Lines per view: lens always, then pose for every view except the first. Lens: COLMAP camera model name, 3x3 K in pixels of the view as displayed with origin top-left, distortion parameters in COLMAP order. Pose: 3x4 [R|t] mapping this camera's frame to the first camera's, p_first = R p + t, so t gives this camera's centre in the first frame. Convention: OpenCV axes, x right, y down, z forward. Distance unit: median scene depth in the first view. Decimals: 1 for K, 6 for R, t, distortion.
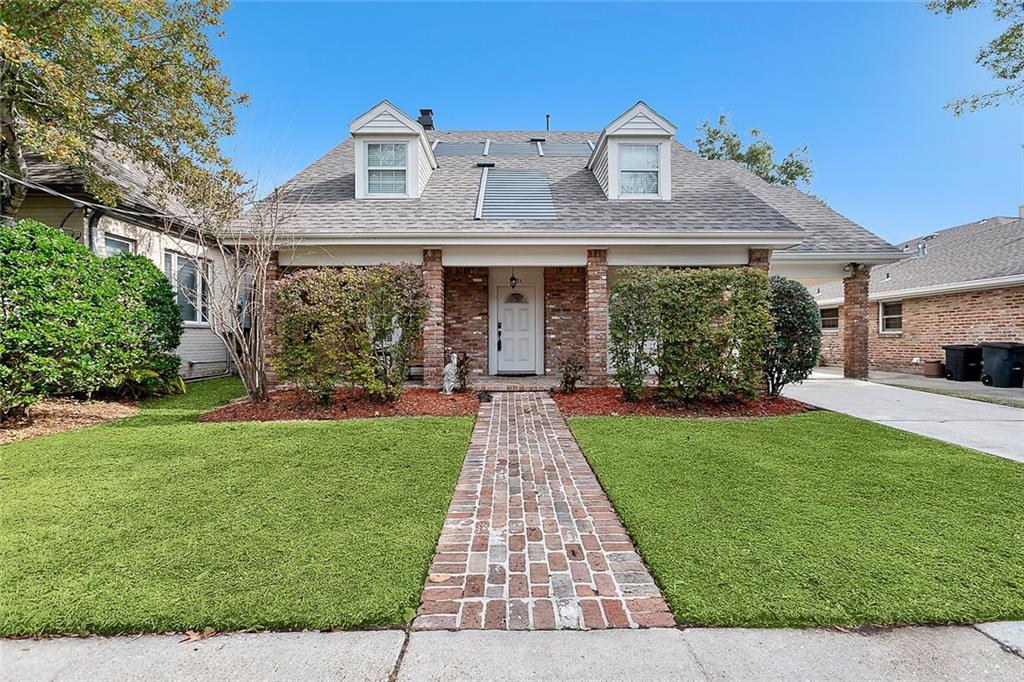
lens RADIAL K [[466.3, 0, 514.1], [0, 466.3, 338.4], [0, 0, 1]] dist [-0.001053, 0.003483]
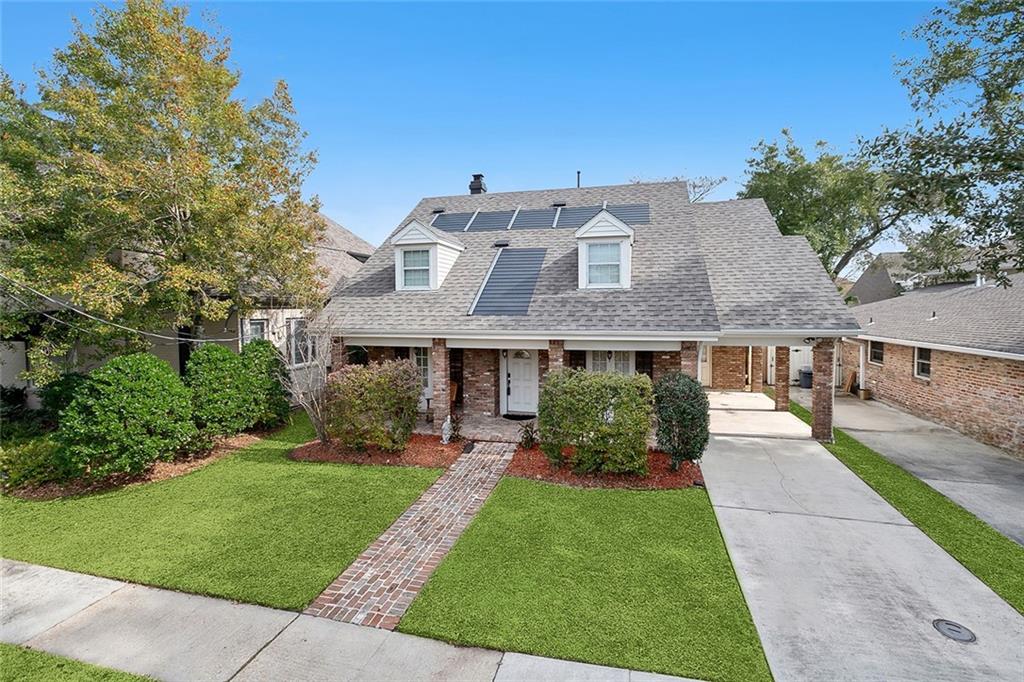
lens RADIAL K [[466.3, 0, 503.0], [0, 466.3, 326.2], [0, 0, 1]] dist [-0.001053, 0.003483]
pose [[0.962428, 0.006405, -0.271462, 0.364132], [0.003308, 0.999371, 0.035307, -0.252930], [0.271518, -0.034879, 0.961801, -0.274045]]
